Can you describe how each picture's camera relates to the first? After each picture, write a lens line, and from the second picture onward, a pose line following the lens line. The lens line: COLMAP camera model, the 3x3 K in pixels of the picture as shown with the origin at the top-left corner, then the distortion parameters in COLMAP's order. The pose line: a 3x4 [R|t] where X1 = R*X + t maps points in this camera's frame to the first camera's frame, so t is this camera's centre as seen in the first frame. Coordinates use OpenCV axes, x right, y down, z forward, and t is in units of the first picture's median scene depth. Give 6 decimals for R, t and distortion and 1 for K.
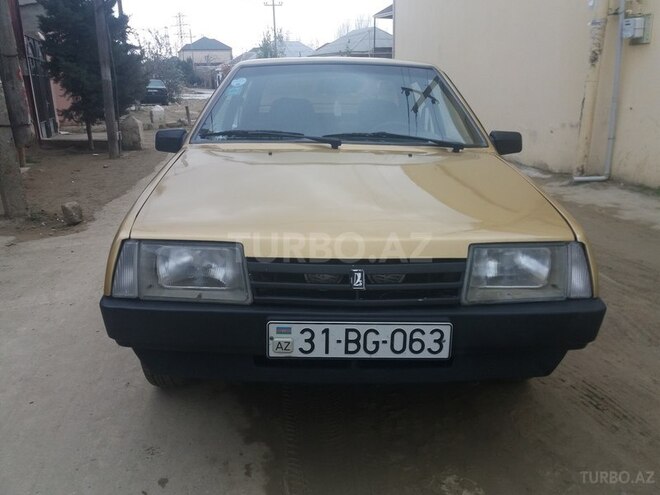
lens RADIAL K [[546.1, 0, 328.4], [0, 546.1, 255.7], [0, 0, 1]] dist [0.086229, -0.152991]
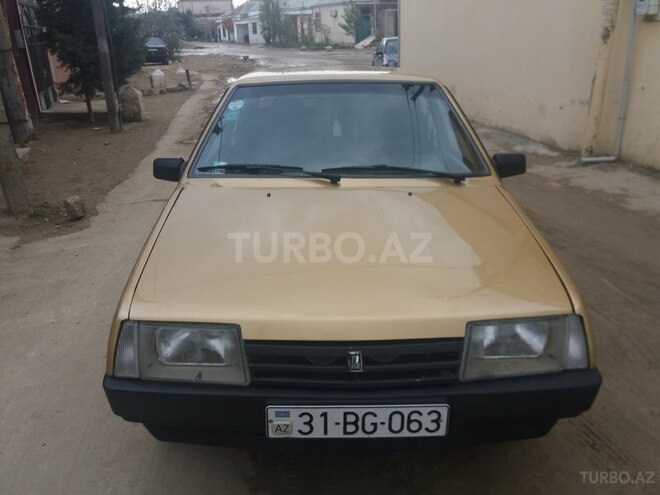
lens RADIAL K [[546.1, 0, 328.4], [0, 546.1, 255.7], [0, 0, 1]] dist [0.086229, -0.152991]
pose [[0.999840, -0.012069, -0.013221, 0.012029], [0.013203, 0.995911, 0.089372, -0.148065], [0.012088, -0.089532, 0.995911, 0.007436]]
